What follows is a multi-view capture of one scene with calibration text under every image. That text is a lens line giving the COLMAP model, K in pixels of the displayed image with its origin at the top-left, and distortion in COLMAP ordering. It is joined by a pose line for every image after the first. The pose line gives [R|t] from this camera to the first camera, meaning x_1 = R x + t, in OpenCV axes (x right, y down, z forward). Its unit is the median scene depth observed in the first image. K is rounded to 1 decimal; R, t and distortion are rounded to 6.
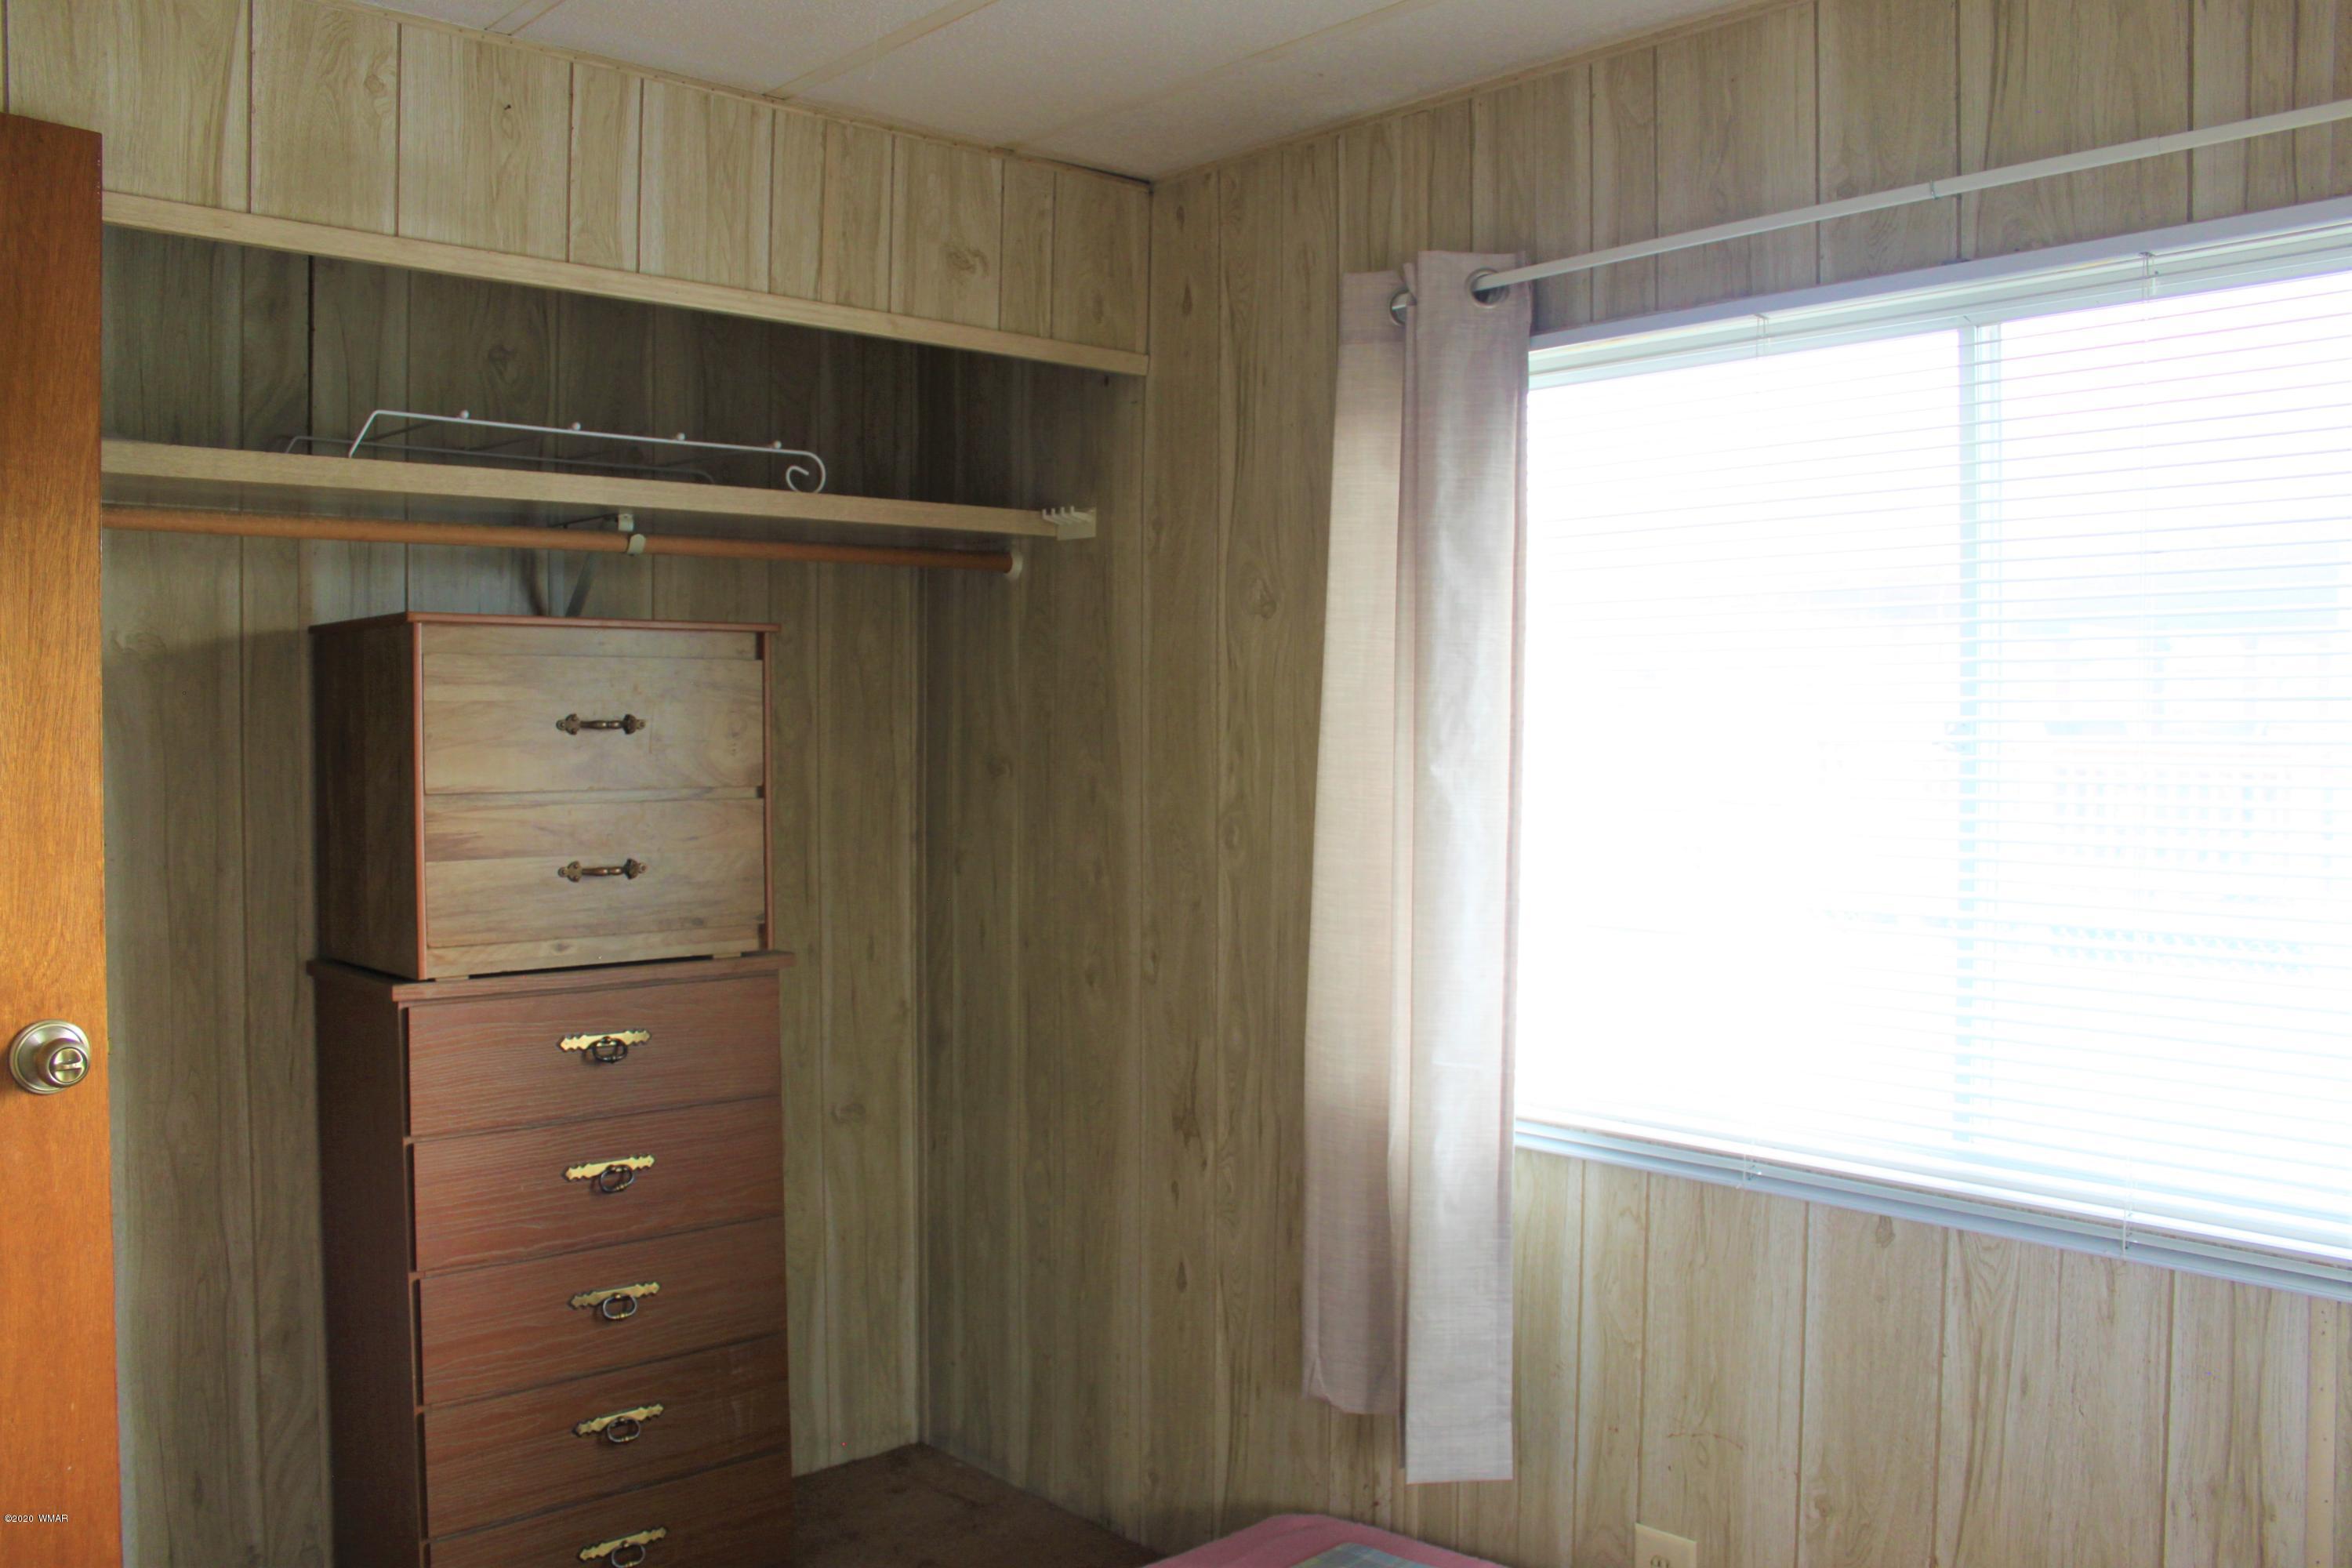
lens RADIAL K [[1878.9, 0, 1213.0], [0, 1878.9, 780.0], [0, 0, 1]] dist [-0.175020, 0.156561]
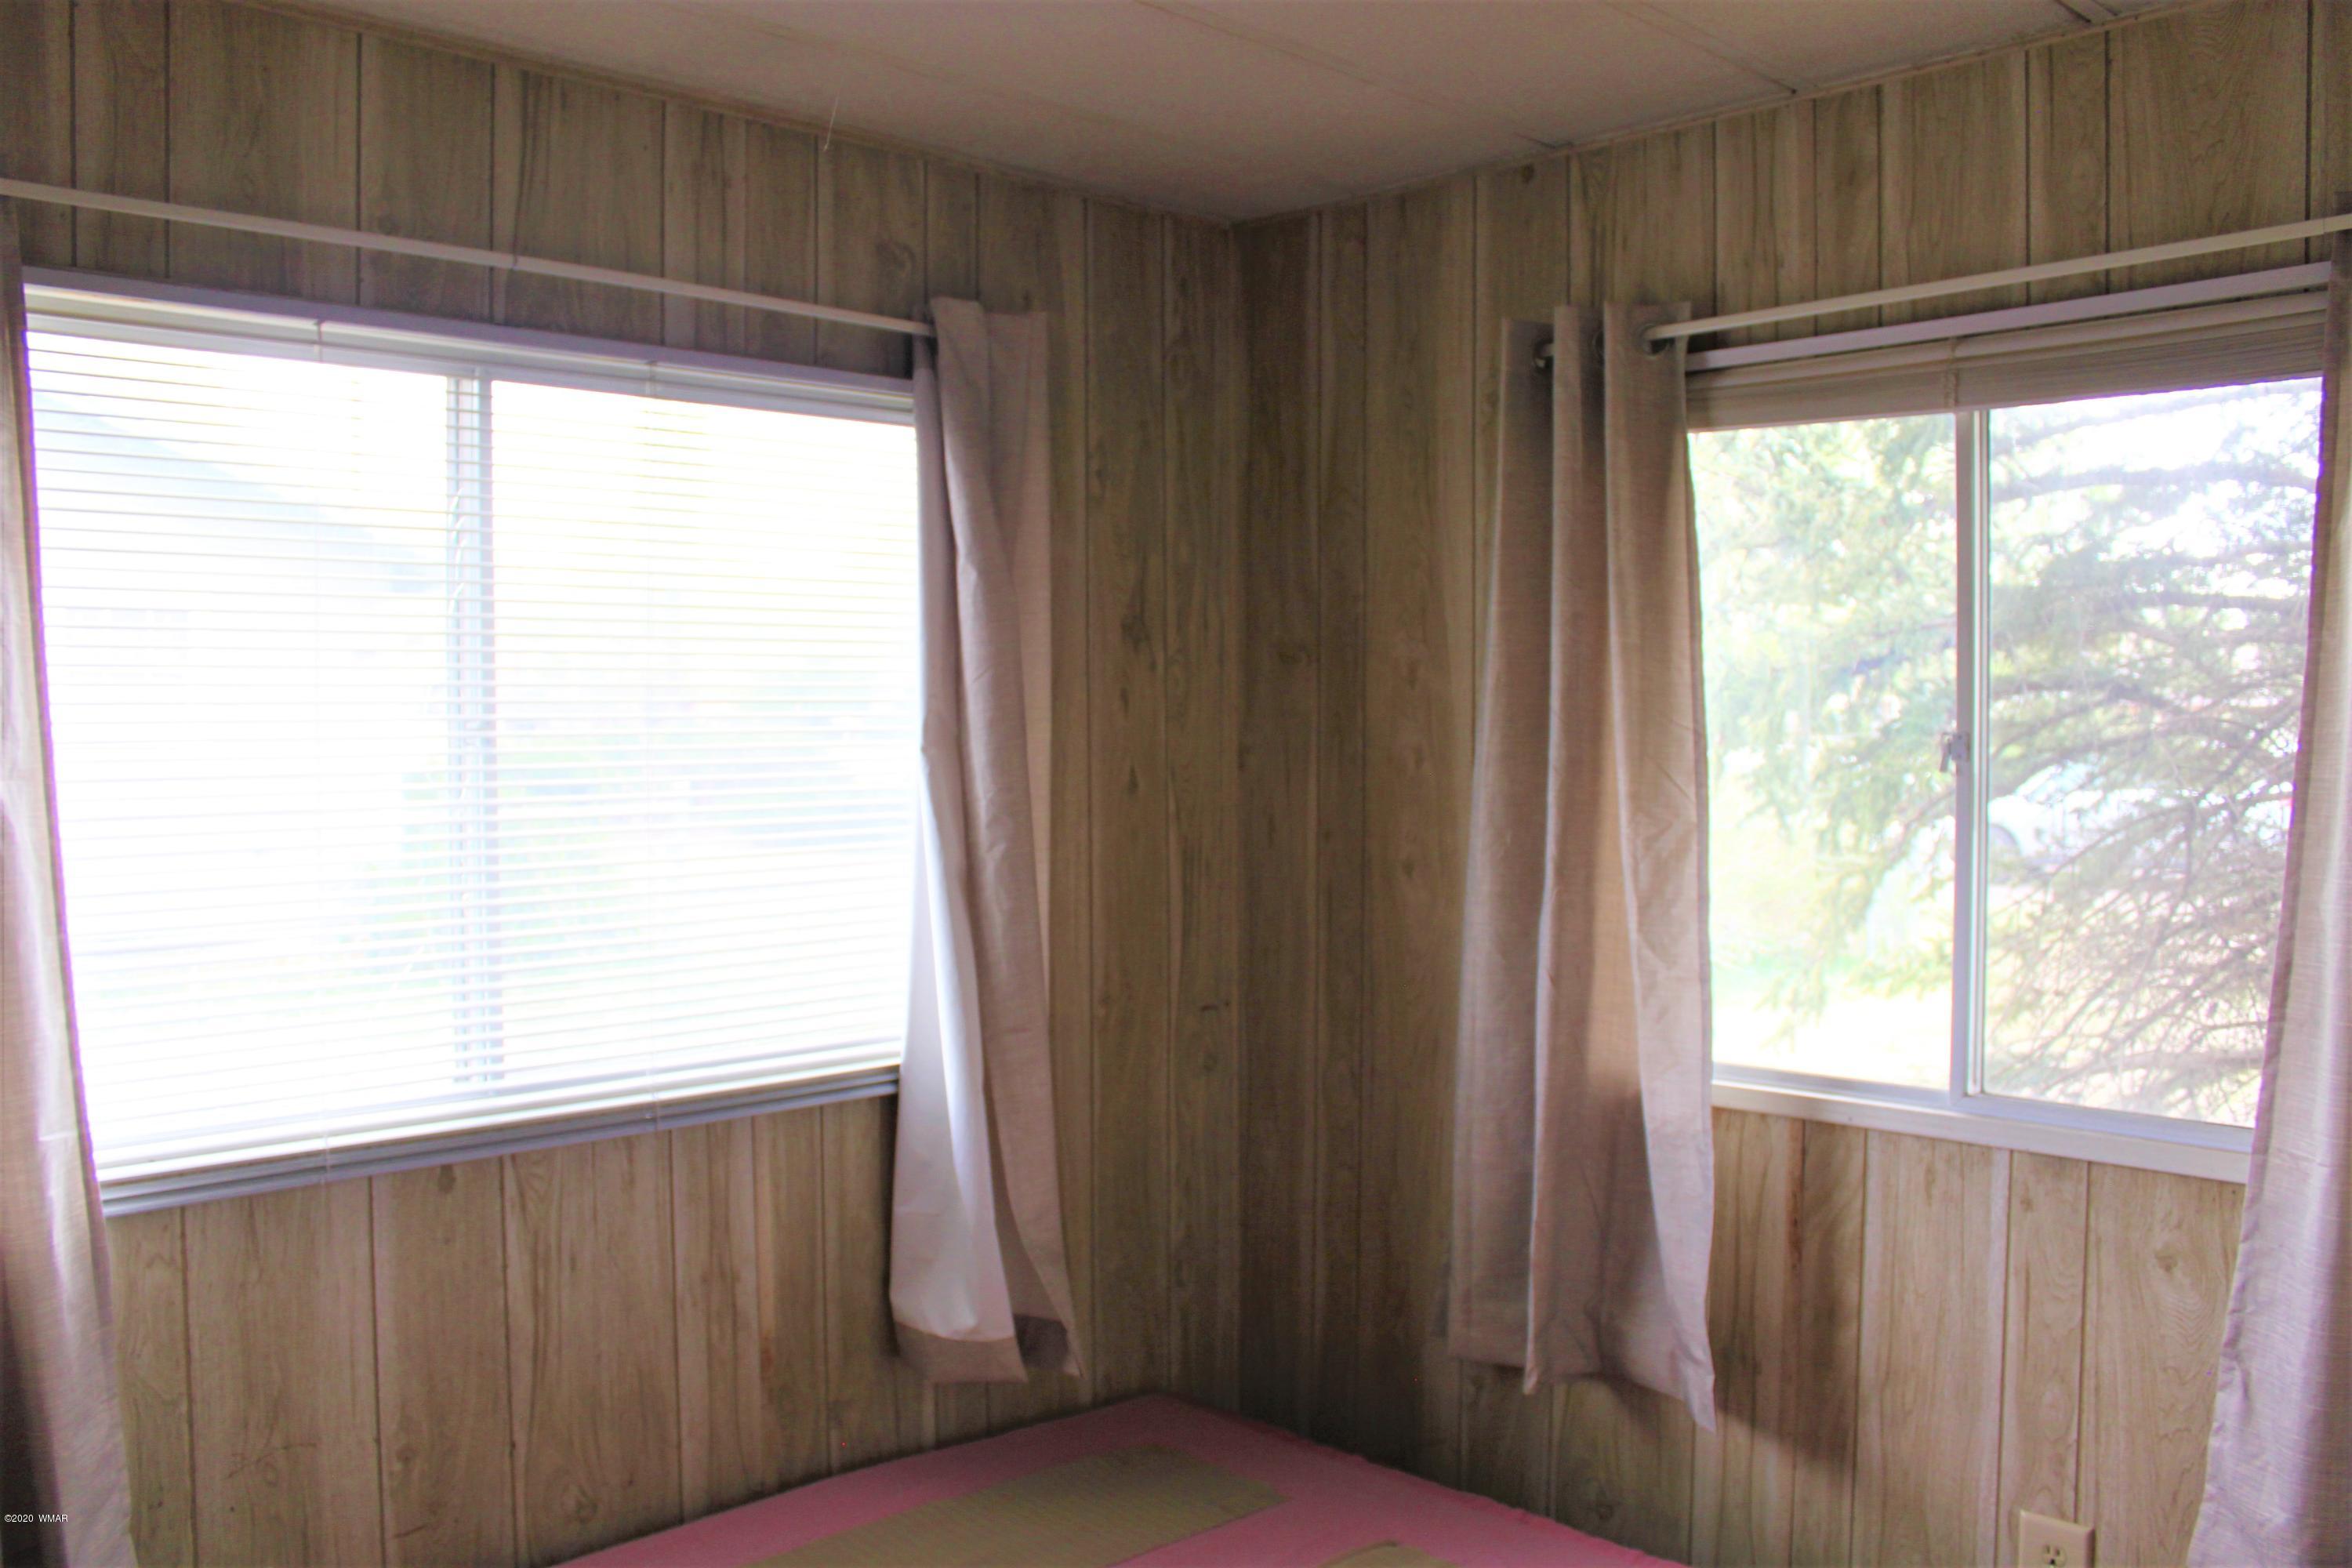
lens RADIAL K [[1878.9, 0, 1213.0], [0, 1878.9, 780.0], [0, 0, 1]] dist [-0.175020, 0.156561]
pose [[0.000596, -0.035296, 0.999377, -0.729288], [0.033997, 0.998800, 0.035255, -0.018463], [-0.999422, 0.033955, 0.001795, 0.522760]]
